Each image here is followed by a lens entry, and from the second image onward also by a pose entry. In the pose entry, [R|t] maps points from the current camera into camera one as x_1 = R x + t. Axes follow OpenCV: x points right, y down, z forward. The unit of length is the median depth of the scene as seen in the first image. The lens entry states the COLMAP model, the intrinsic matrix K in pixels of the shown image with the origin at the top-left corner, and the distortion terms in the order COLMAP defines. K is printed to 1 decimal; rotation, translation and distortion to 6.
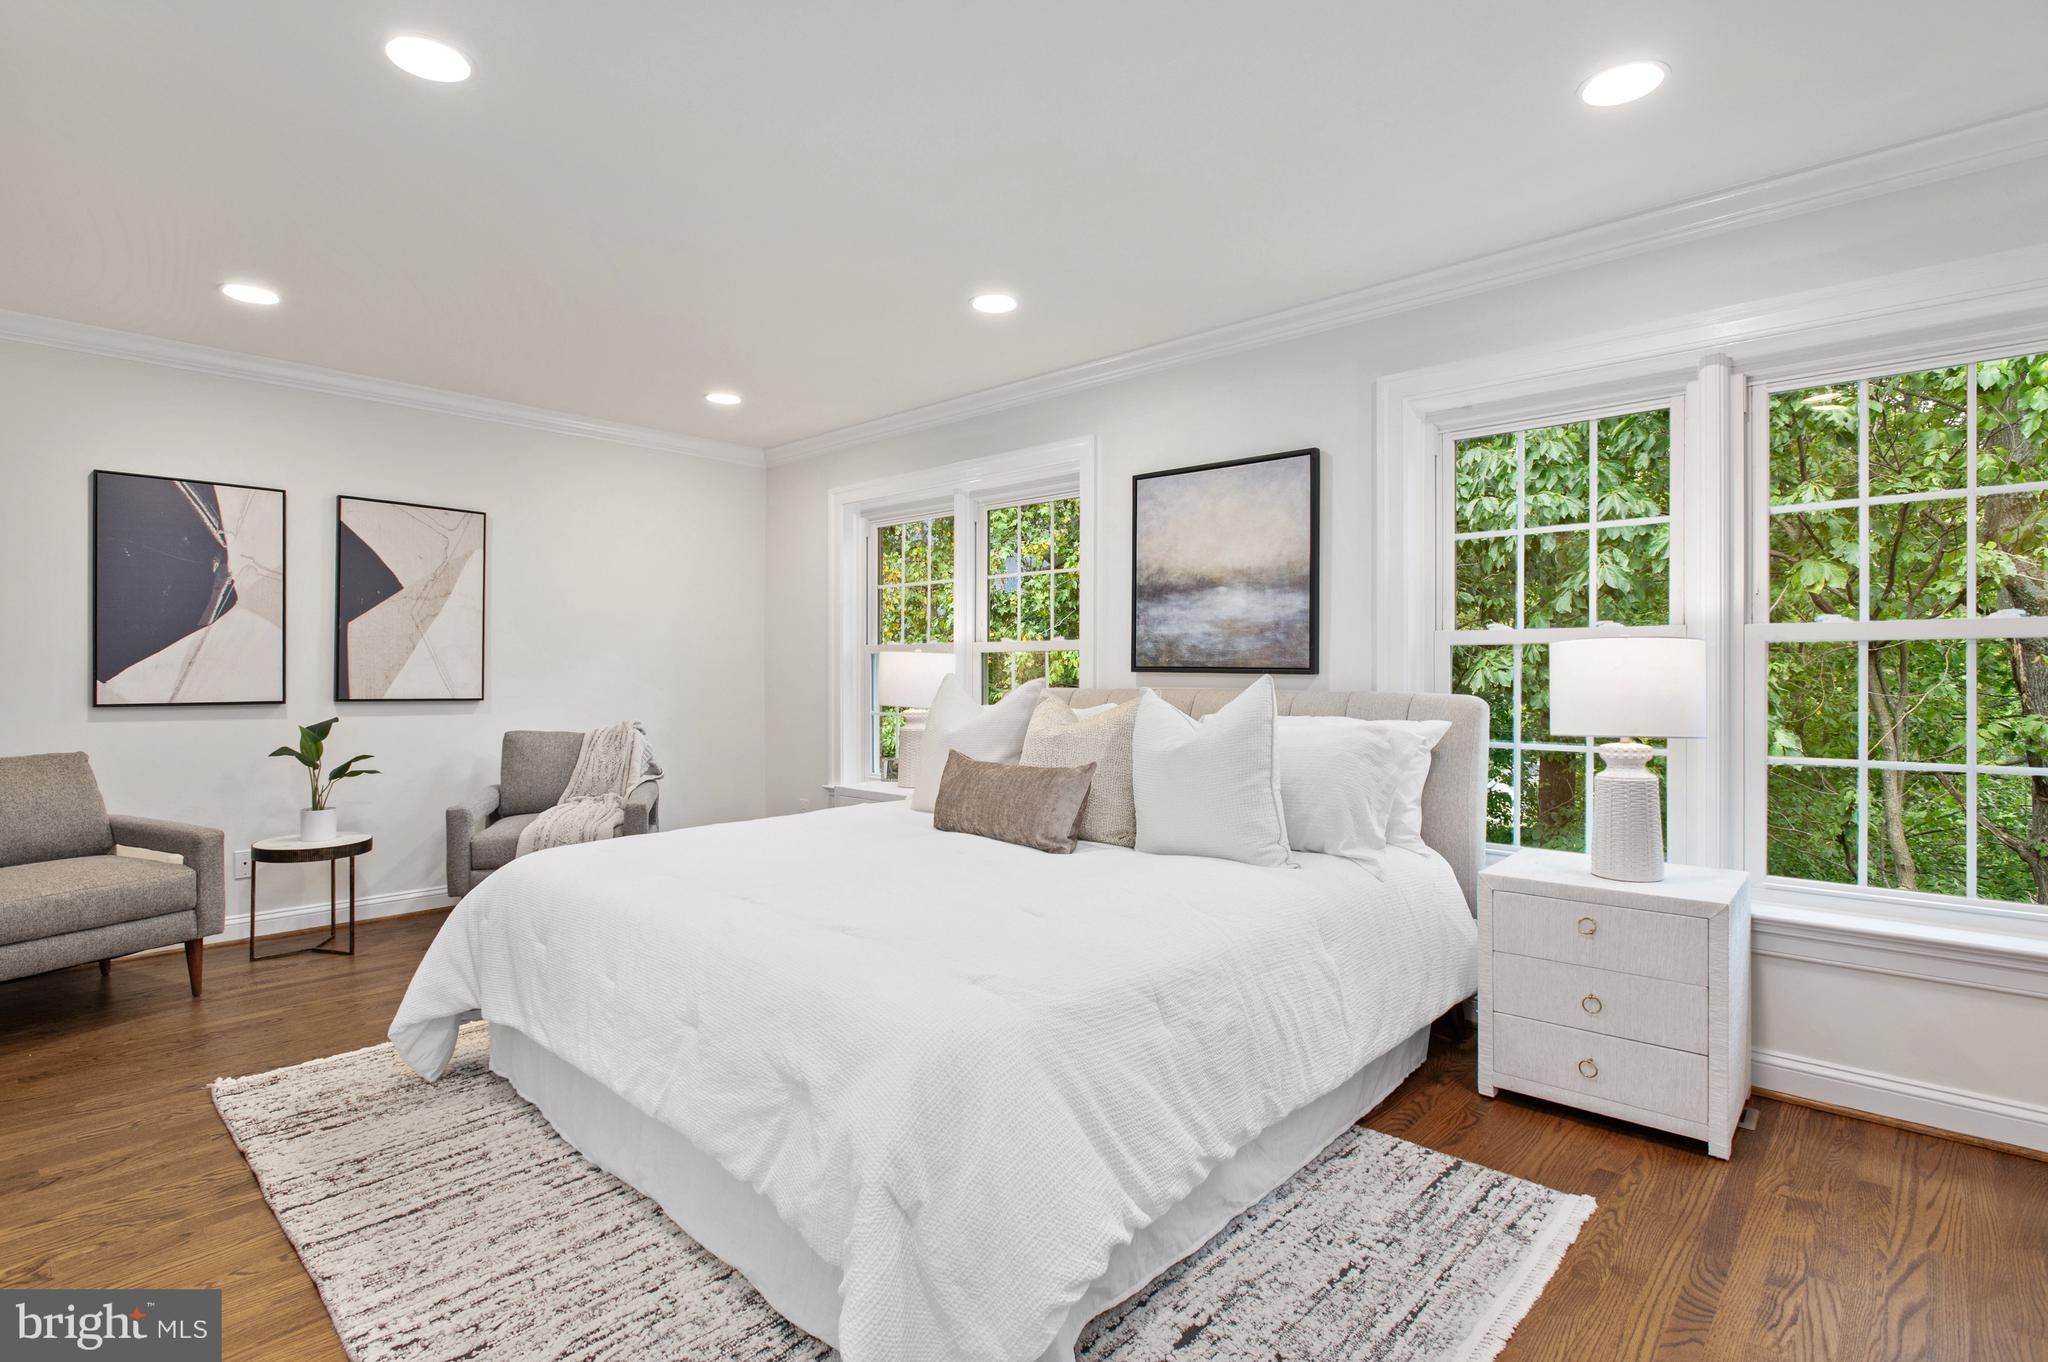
lens RADIAL K [[946.8, 0, 1024.0], [0, 946.8, 681.0], [0, 0, 1]] dist [-0.042959, -0.000043]
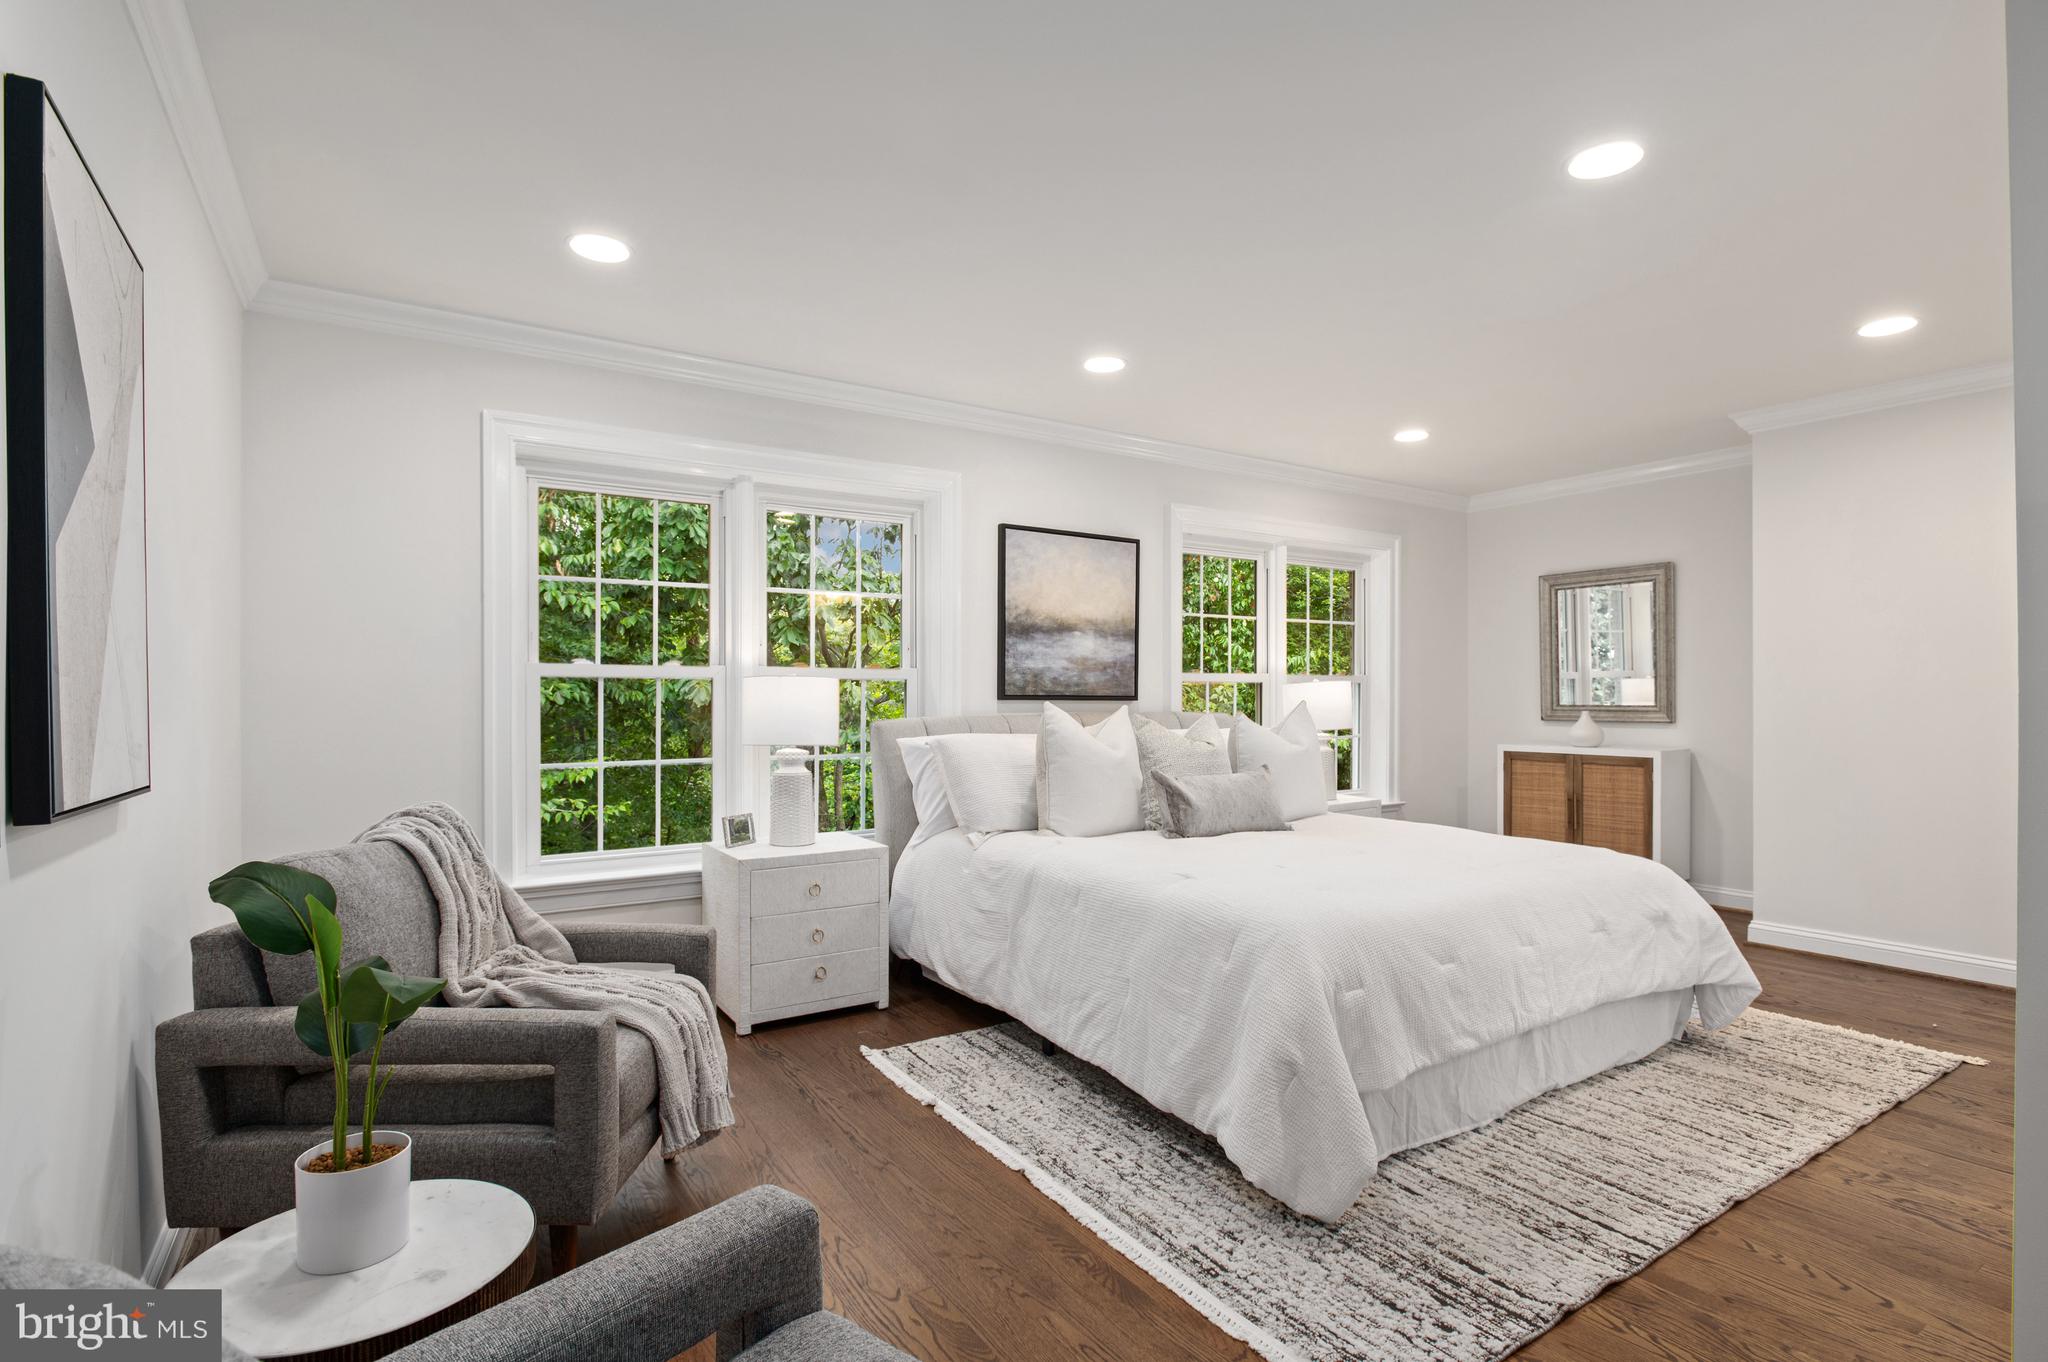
lens RADIAL K [[983.7, 0, 1021.9], [0, 983.7, 675.3], [0, 0, 1]] dist [-0.016685, 0.000302]
pose [[0.280190, 0.012813, 0.959859, -1.072314], [0.007521, 0.999851, -0.015542, -0.021993], [-0.959915, 0.011574, 0.280051, 0.710199]]
